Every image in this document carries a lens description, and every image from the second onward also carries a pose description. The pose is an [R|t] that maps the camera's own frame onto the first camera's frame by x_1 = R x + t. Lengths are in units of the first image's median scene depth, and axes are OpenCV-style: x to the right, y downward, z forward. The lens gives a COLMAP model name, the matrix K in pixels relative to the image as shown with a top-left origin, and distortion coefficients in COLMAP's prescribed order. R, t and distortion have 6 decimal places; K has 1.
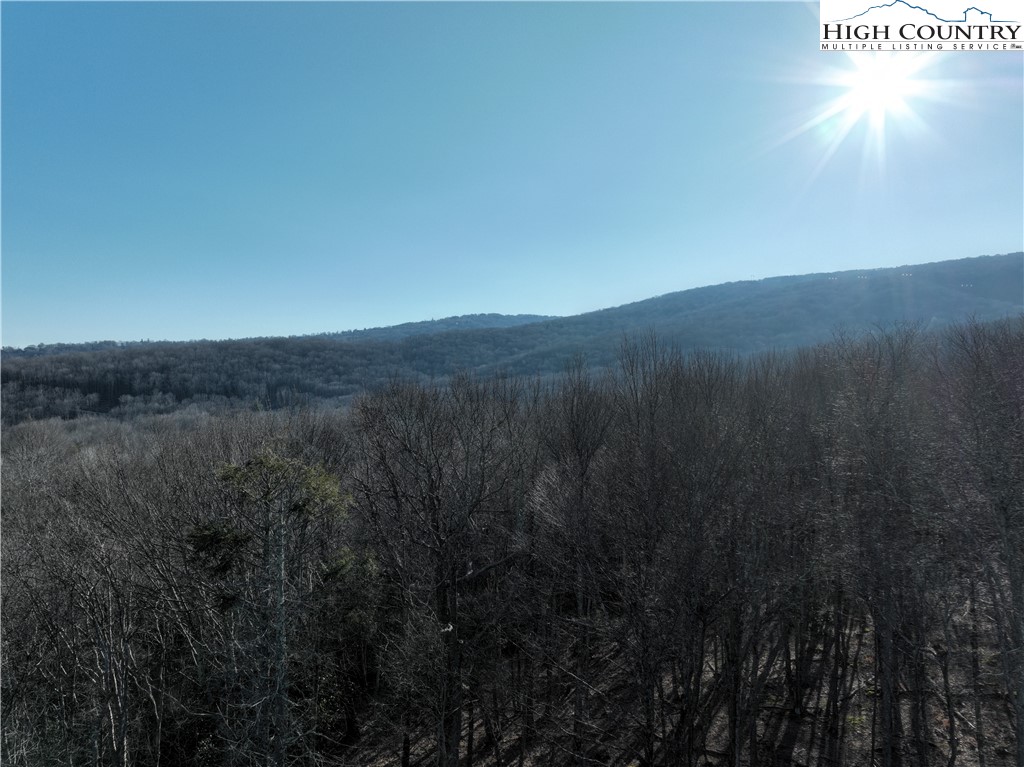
lens RADIAL K [[721.1, 0, 515.2], [0, 721.1, 383.7], [0, 0, 1]] dist [0.000404, 0.014636]
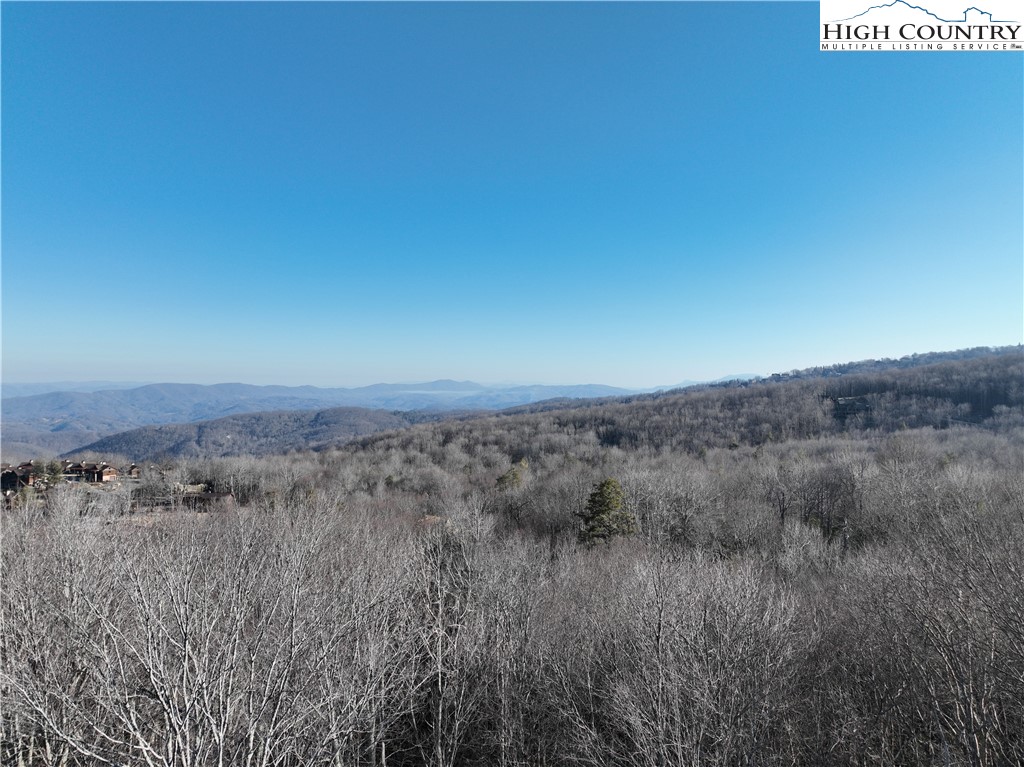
lens RADIAL K [[721.1, 0, 515.0], [0, 721.1, 384.4], [0, 0, 1]] dist [0.000404, 0.014636]
pose [[0.465660, -0.013049, -0.884867, 0.012745], [0.004685, 0.999914, -0.012281, -0.042409], [0.884951, 0.001573, 0.465681, 0.017108]]
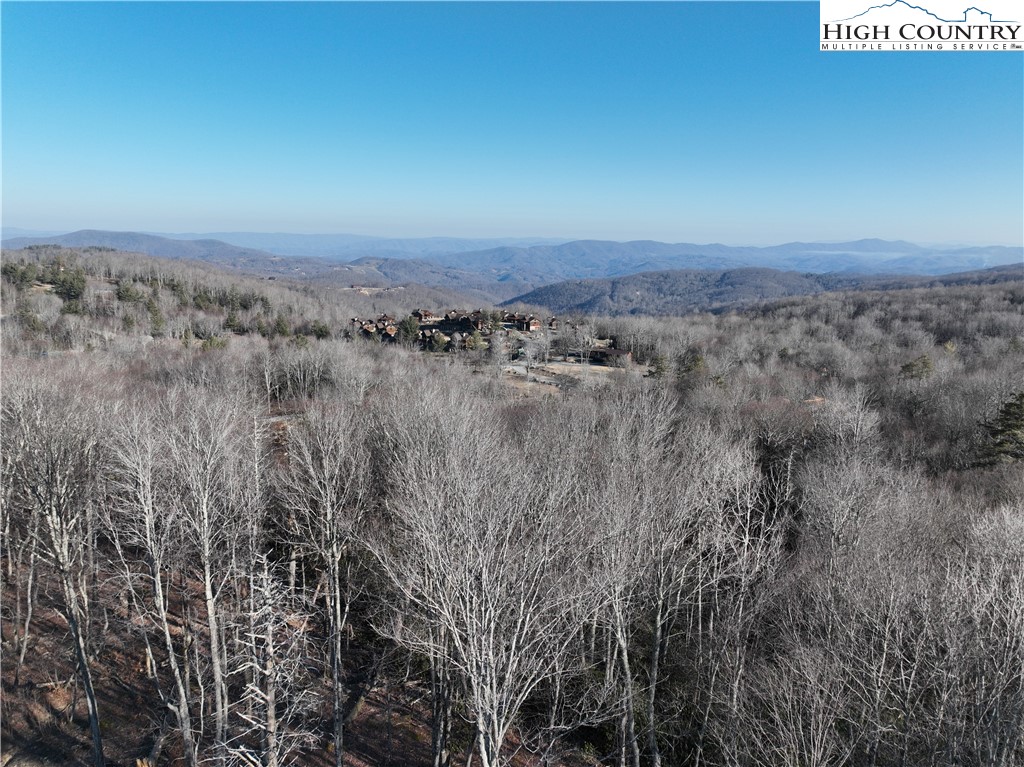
lens RADIAL K [[721.1, 0, 515.3], [0, 721.1, 385.0], [0, 0, 1]] dist [0.000404, 0.014636]
pose [[-0.063718, 0.183713, -0.980913, 0.117874], [-0.014114, 0.982646, 0.184954, -0.134735], [0.997868, 0.025630, -0.060019, 0.105195]]
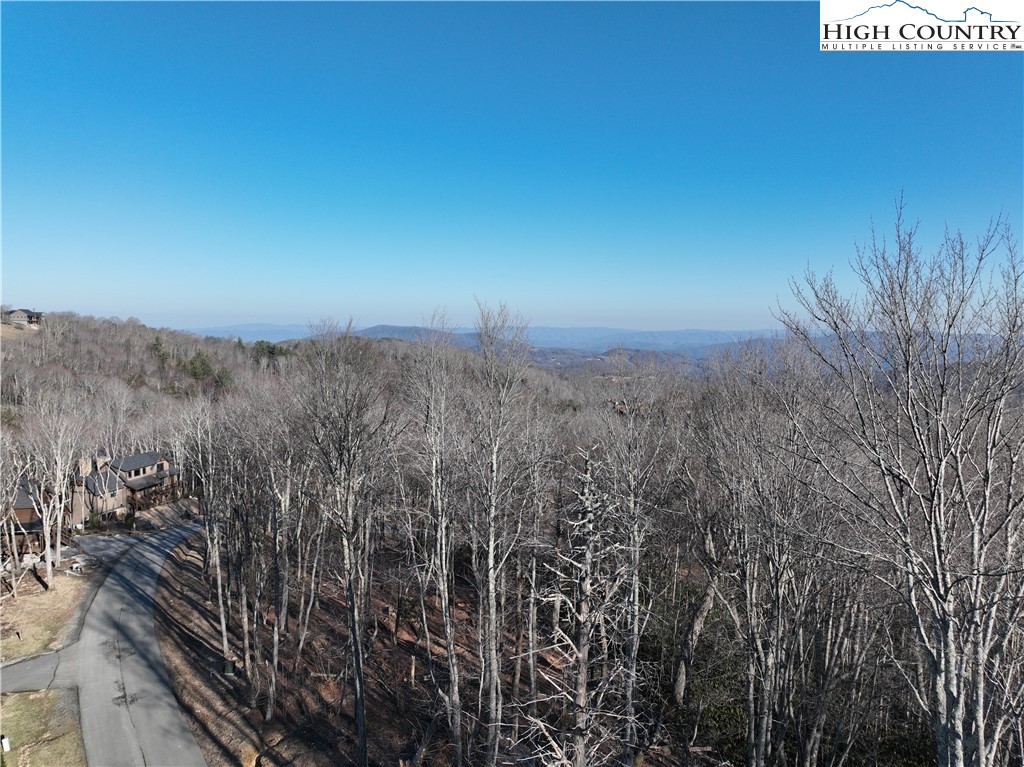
lens RADIAL K [[721.1, 0, 514.6], [0, 721.1, 383.9], [0, 0, 1]] dist [0.000404, 0.014636]
pose [[-0.395471, 0.051867, -0.917013, -0.012436], [-0.013398, 0.997972, 0.062223, 0.059117], [0.918381, 0.036893, -0.393974, -0.008379]]
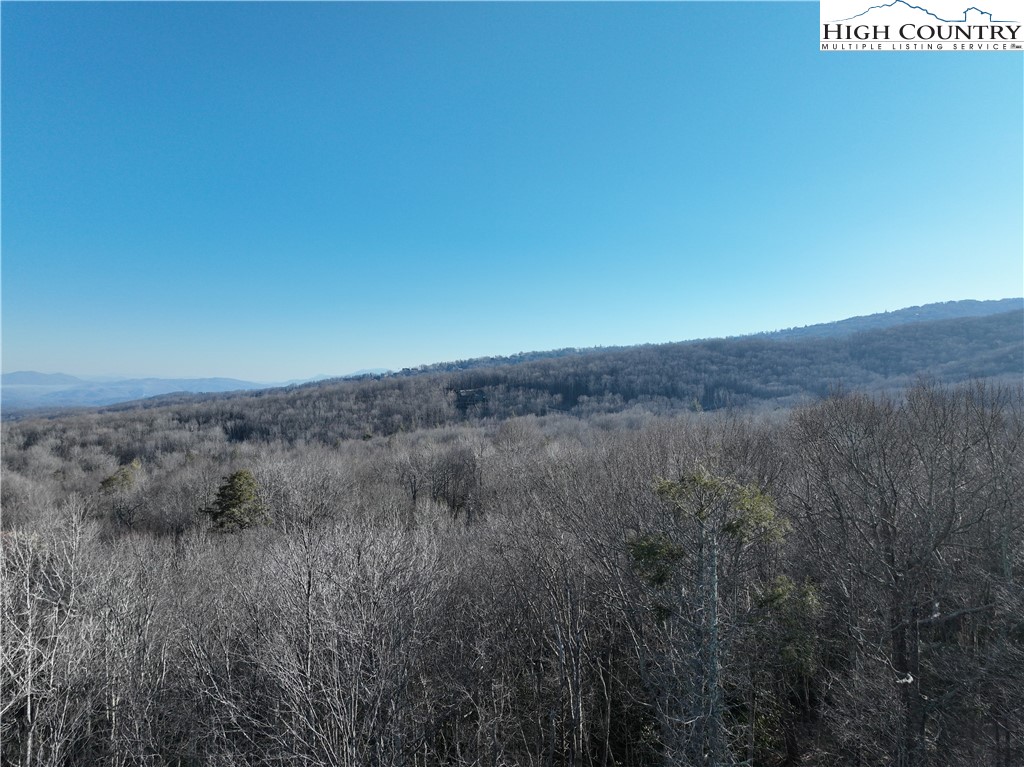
lens RADIAL K [[721.1, 0, 514.8], [0, 721.1, 387.5], [0, 0, 1]] dist [0.000404, 0.014636]
pose [[0.831307, -0.003467, -0.555803, -0.000544], [0.006047, 0.999978, 0.002807, -0.011486], [0.555780, -0.005694, 0.831310, 0.012369]]
